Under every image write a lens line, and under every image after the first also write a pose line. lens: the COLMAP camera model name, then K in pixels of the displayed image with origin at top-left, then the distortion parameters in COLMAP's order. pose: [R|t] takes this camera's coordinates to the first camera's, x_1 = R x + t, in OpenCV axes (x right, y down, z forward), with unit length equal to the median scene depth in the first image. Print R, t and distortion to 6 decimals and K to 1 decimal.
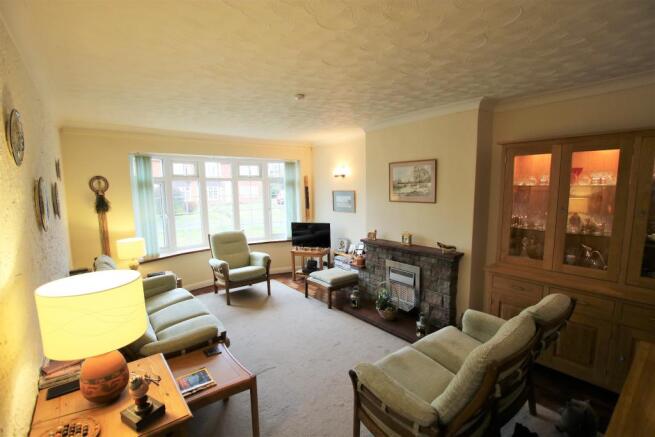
lens RADIAL K [[318.3, 0, 327.5], [0, 318.3, 218.5], [0, 0, 1]] dist [0.000104, 0.000015]
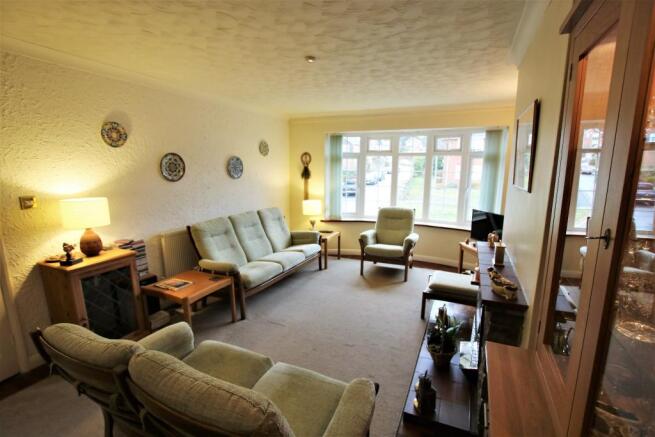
lens RADIAL K [[318.3, 0, 327.5], [0, 318.3, 218.5], [0, 0, 1]] dist [0.000104, 0.000015]
pose [[0.442689, 0.170549, -0.880307, 0.537863], [-0.103691, 0.984896, 0.138668, -0.045896], [0.890660, 0.029894, 0.453687, 0.410011]]
